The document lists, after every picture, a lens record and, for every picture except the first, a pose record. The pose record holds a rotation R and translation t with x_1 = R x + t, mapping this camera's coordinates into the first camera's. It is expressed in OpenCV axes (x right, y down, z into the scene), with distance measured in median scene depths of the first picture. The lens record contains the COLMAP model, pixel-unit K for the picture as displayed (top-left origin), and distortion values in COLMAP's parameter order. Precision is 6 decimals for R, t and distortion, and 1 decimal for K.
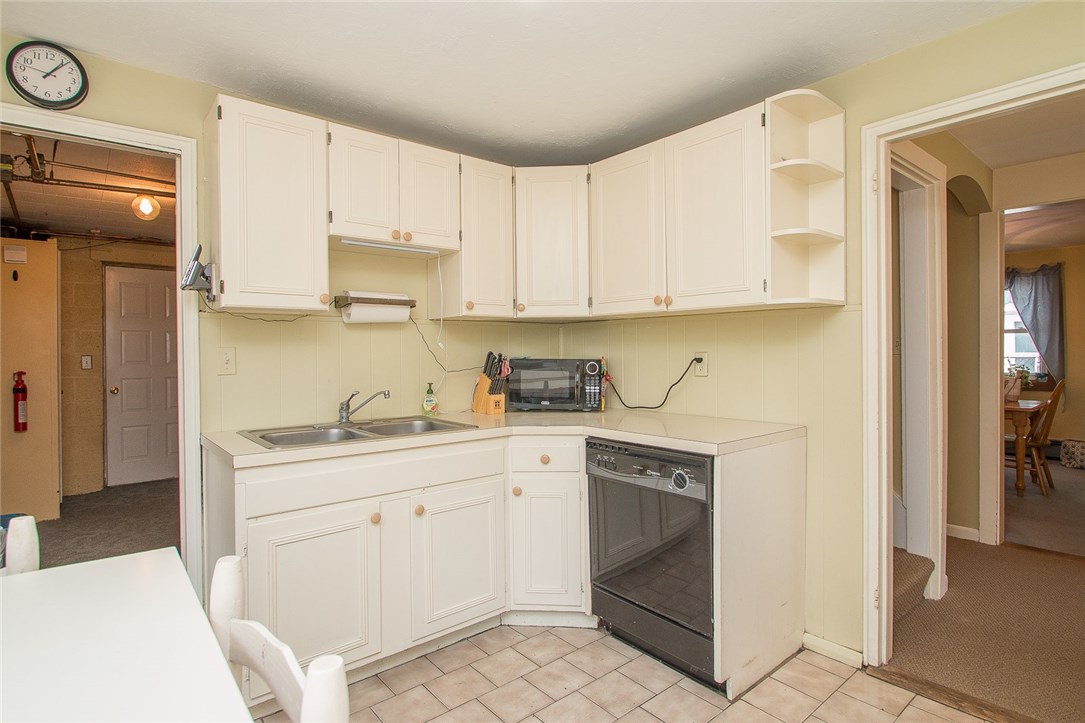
lens RADIAL K [[555.3, 0, 543.4], [0, 555.3, 353.1], [0, 0, 1]] dist [-0.023728, -0.001113]
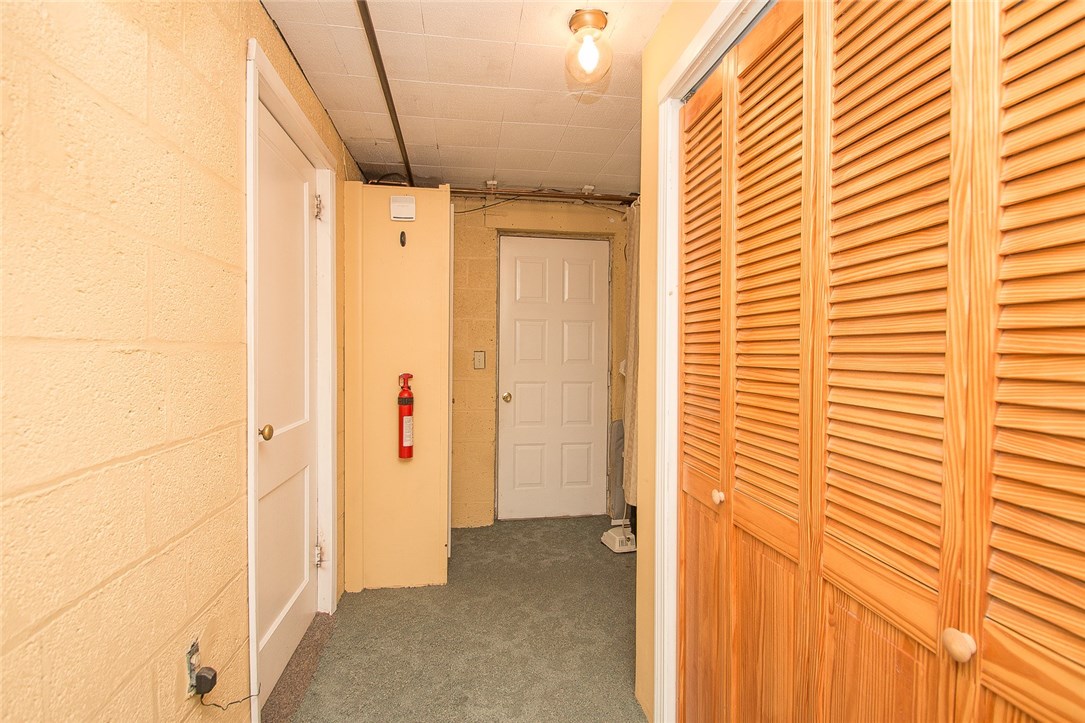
lens RADIAL K [[515.4, 0, 542.6], [0, 515.4, 354.6], [0, 0, 1]] dist [-0.024918, -0.001536]
pose [[0.846215, 0.020762, -0.532438, -0.364135], [-0.015665, 0.999778, 0.014089, -0.002978], [0.532612, -0.003582, 0.846352, 0.419565]]
